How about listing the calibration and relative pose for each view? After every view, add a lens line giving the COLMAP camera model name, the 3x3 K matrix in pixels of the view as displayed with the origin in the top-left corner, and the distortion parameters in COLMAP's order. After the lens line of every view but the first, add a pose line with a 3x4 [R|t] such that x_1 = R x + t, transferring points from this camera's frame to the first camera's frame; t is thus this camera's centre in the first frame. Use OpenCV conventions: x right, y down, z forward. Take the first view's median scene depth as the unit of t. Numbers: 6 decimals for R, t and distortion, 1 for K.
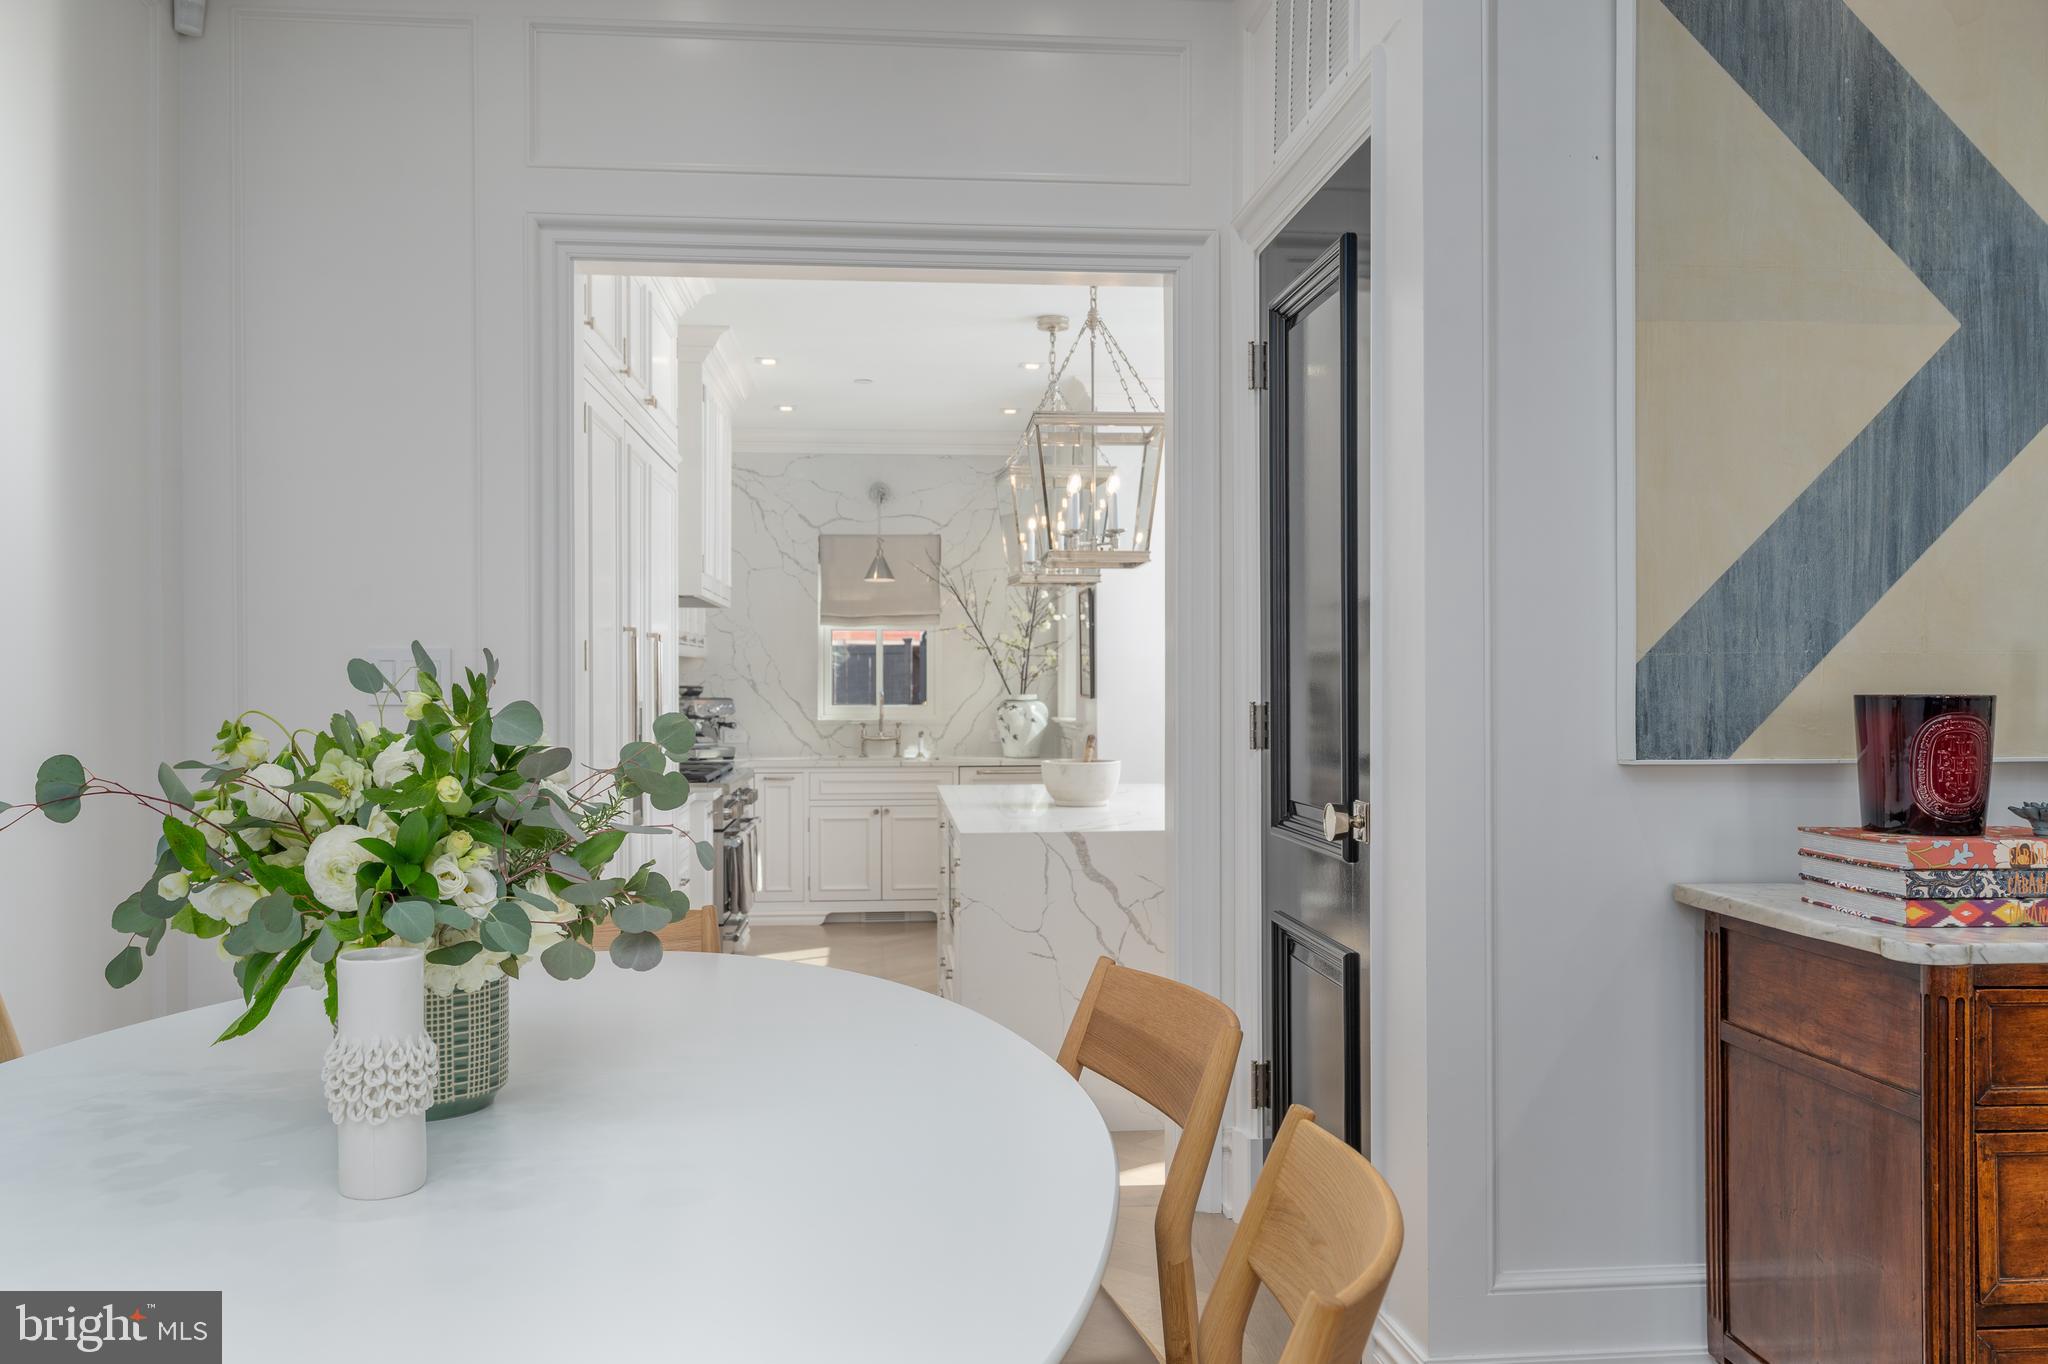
lens RADIAL K [[1619.9, 0, 1028.8], [0, 1619.9, 686.7], [0, 0, 1]] dist [0.005952, -0.000711]
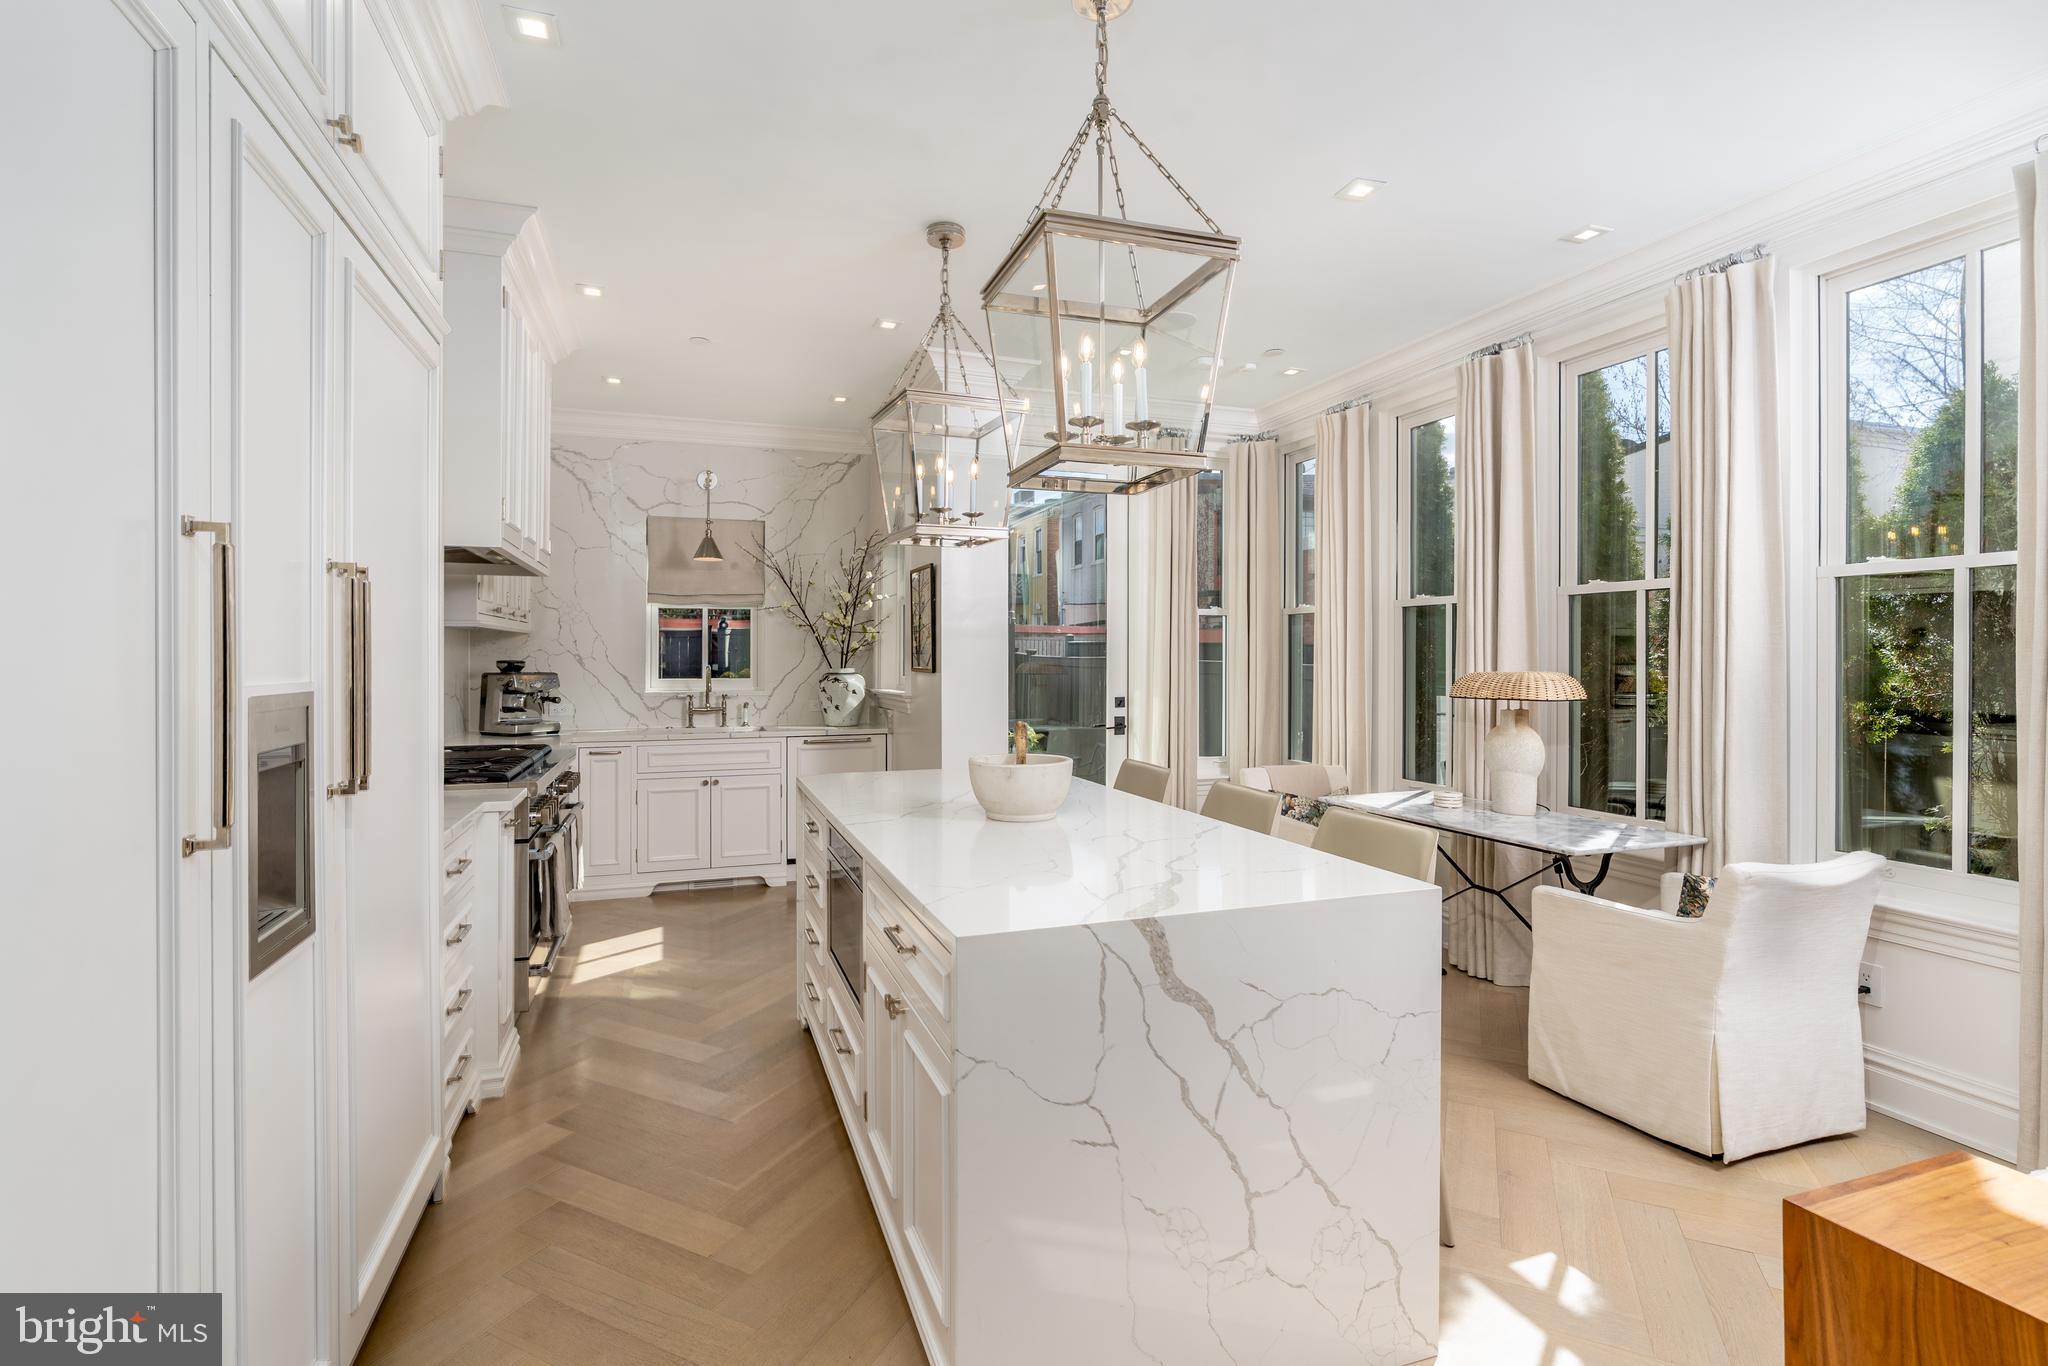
lens RADIAL K [[926.9, 0, 975.3], [0, 926.9, 649.2], [0, 0, 1]] dist [-0.005715, 0.002208]
pose [[0.975176, 0.000676, 0.221431, -0.077581], [0.001829, 0.999937, -0.011104, -0.001125], [-0.221425, 0.011233, 0.975113, 0.522192]]
